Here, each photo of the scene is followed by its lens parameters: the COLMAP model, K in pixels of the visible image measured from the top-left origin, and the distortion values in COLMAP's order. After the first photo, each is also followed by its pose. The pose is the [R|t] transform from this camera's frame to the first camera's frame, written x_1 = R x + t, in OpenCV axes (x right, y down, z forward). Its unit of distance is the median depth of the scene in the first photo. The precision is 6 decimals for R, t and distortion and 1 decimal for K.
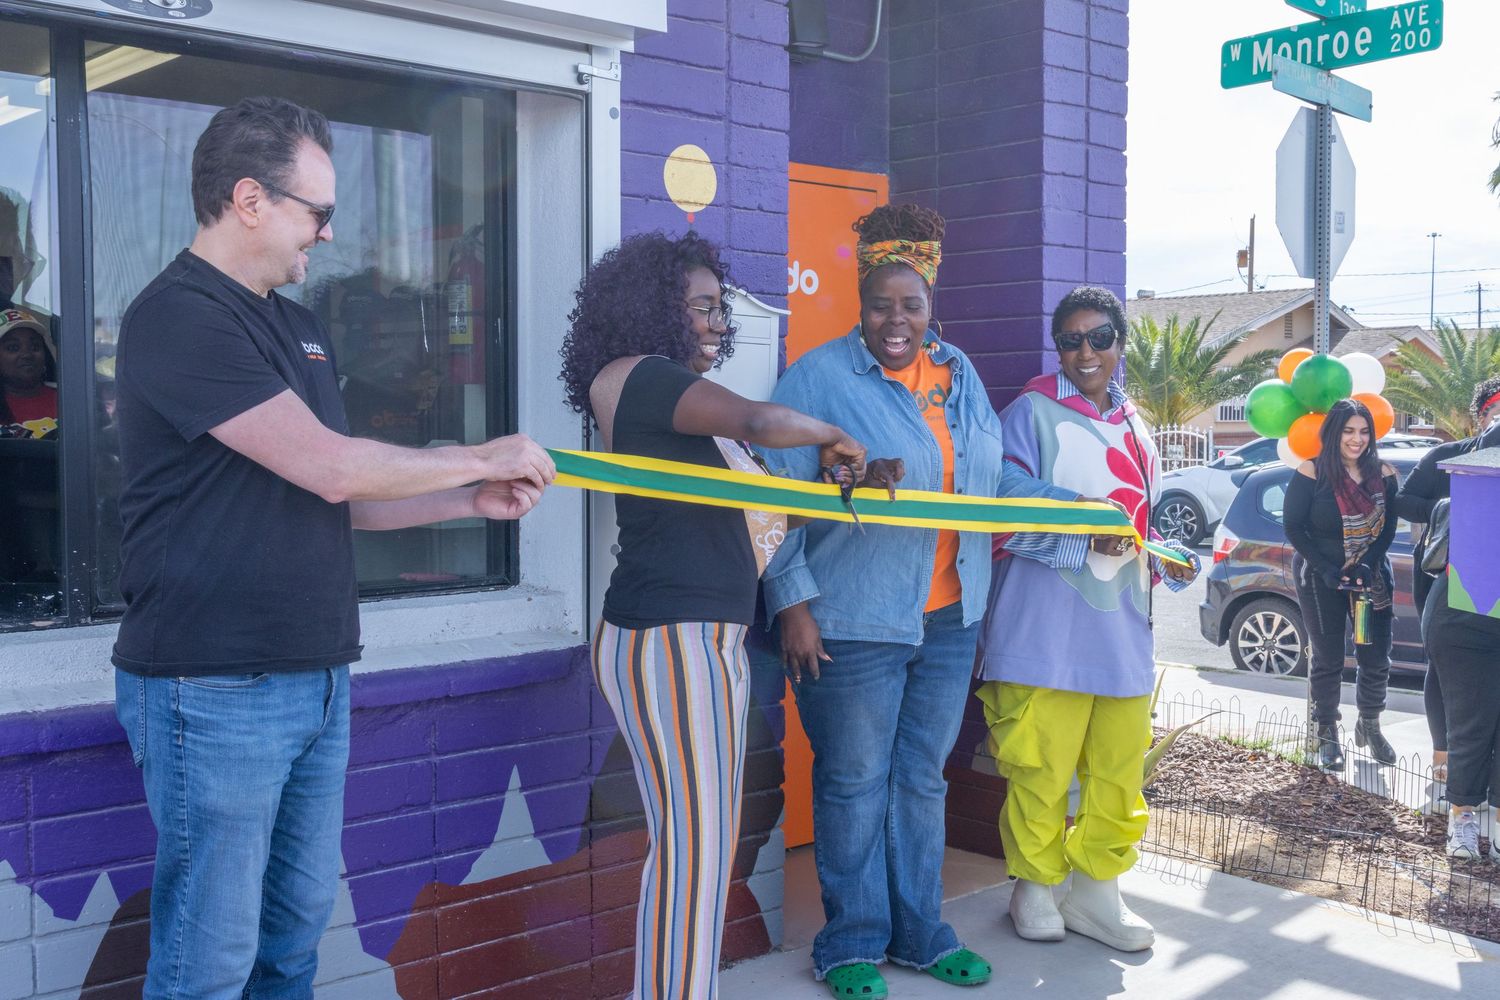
lens RADIAL K [[1671.7, 0, 750.0], [0, 1671.7, 500.0], [0, 0, 1]] dist [-0.004282, -0.015991]
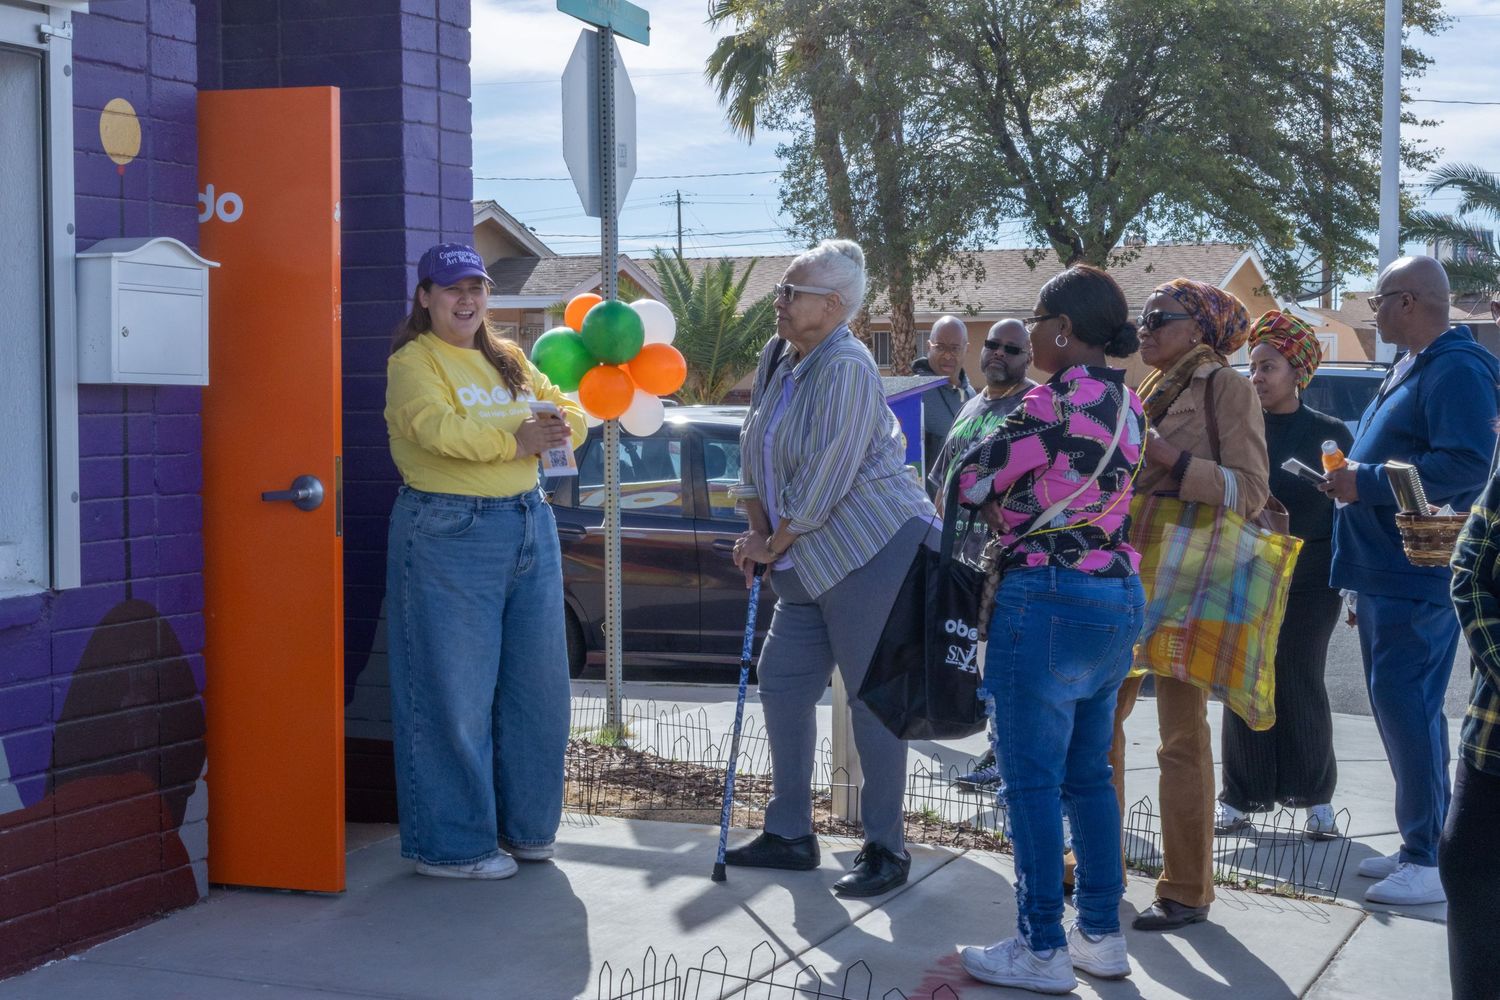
lens RADIAL K [[2956.0, 0, 750.0], [0, 2956.0, 500.0], [0, 0, 1]] dist [-0.011783, -0.367796]
pose [[0.896482, -0.024035, 0.442427, -0.468099], [0.028844, 0.999575, -0.004142, 0.046838], [-0.442140, 0.016475, 0.896795, -0.732976]]
